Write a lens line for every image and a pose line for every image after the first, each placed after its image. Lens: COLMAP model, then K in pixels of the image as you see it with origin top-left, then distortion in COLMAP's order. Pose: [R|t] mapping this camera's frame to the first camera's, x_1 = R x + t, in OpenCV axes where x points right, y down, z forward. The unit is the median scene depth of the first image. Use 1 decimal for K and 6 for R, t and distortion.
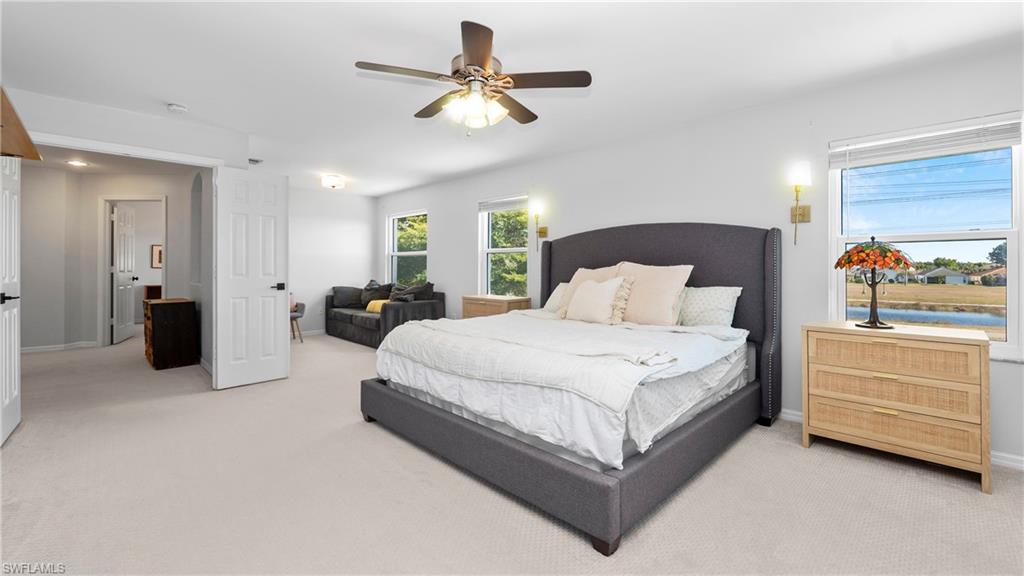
lens RADIAL K [[417.0, 0, 508.8], [0, 417.0, 268.9], [0, 0, 1]] dist [-0.001325, -0.000276]
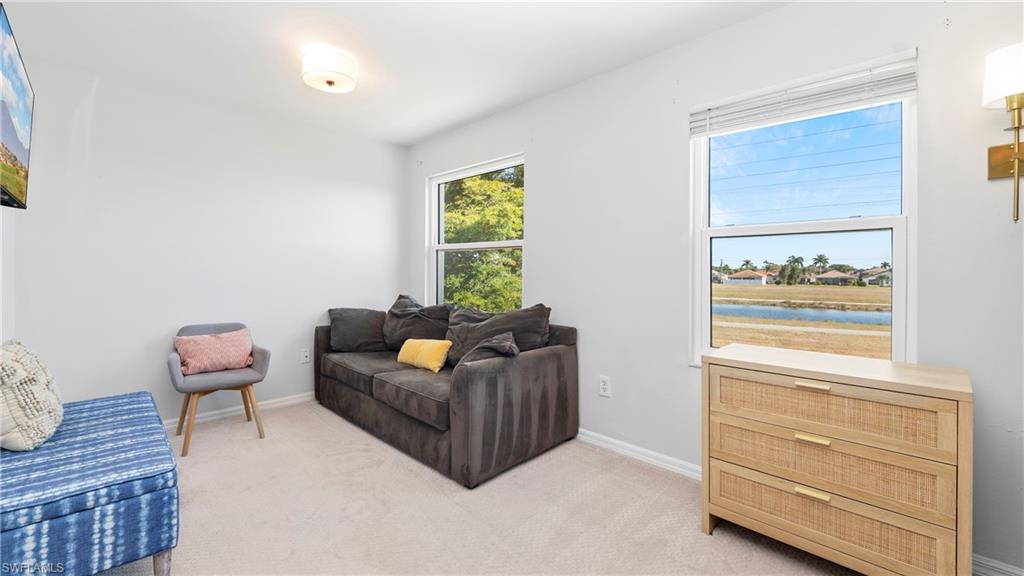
lens RADIAL K [[423.4, 0, 509.6], [0, 423.4, 278.5], [0, 0, 1]] dist [-0.001220, -0.000160]
pose [[0.999977, -0.000718, 0.006741, -0.209347], [0.000617, 0.999887, 0.015028, -0.003447], [-0.006752, -0.015023, 0.999864, 0.493280]]
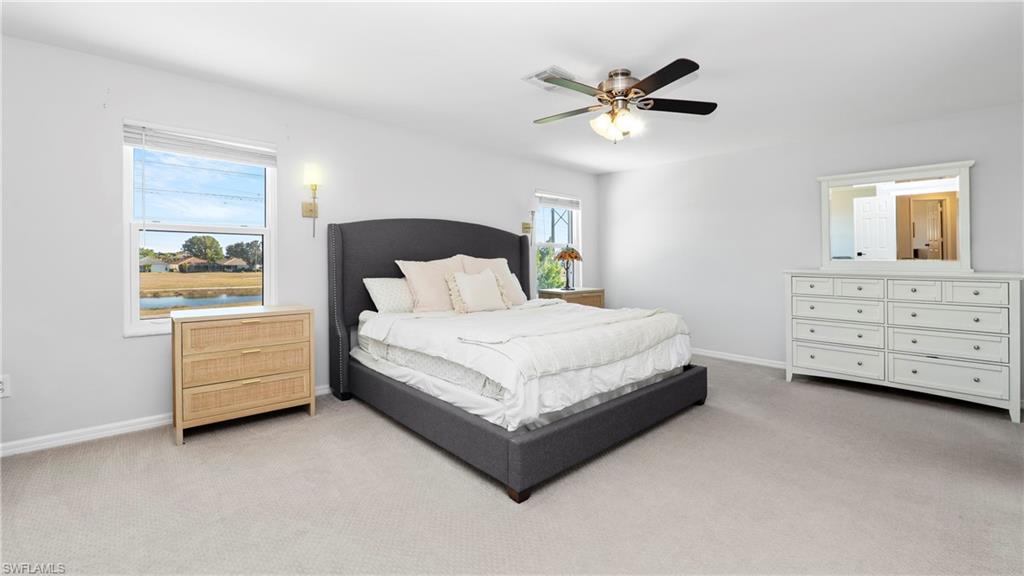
lens RADIAL K [[431.5, 0, 512.0], [0, 431.5, 288.0], [0, 0, 1]] dist [-0.023815, -0.000044]
pose [[0.053230, -0.066251, 0.996382, -0.457506], [-0.004330, 0.997772, 0.066575, -0.003039], [-0.998573, -0.007858, 0.052824, 0.441205]]
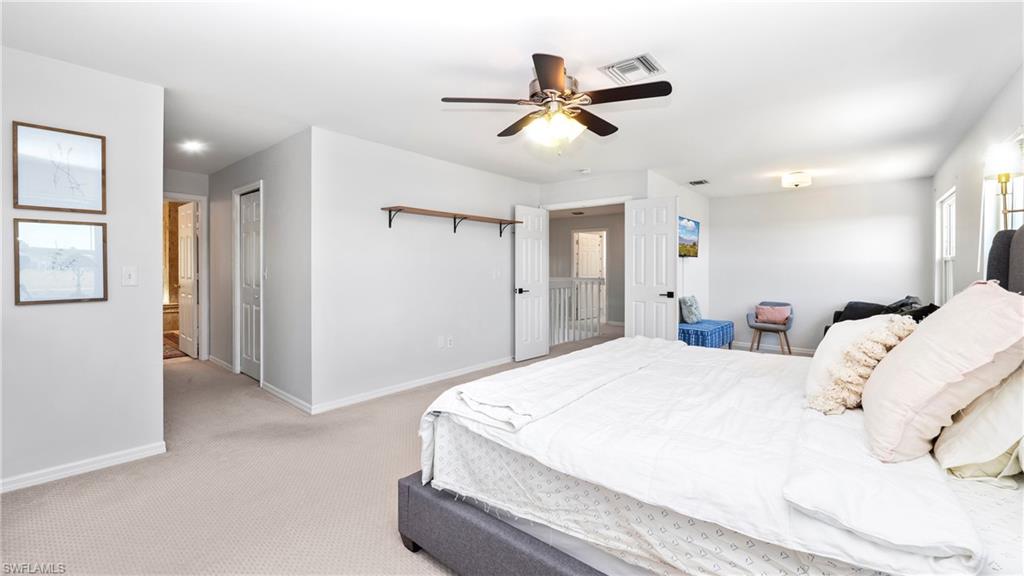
lens RADIAL K [[417.0, 0, 508.8], [0, 417.0, 268.9], [0, 0, 1]] dist [-0.001325, -0.000276]
pose [[0.079678, -0.005238, -0.996807, 0.337175], [-0.007877, 0.999952, -0.005884, -0.010914], [0.996789, 0.008321, 0.079633, 0.291041]]
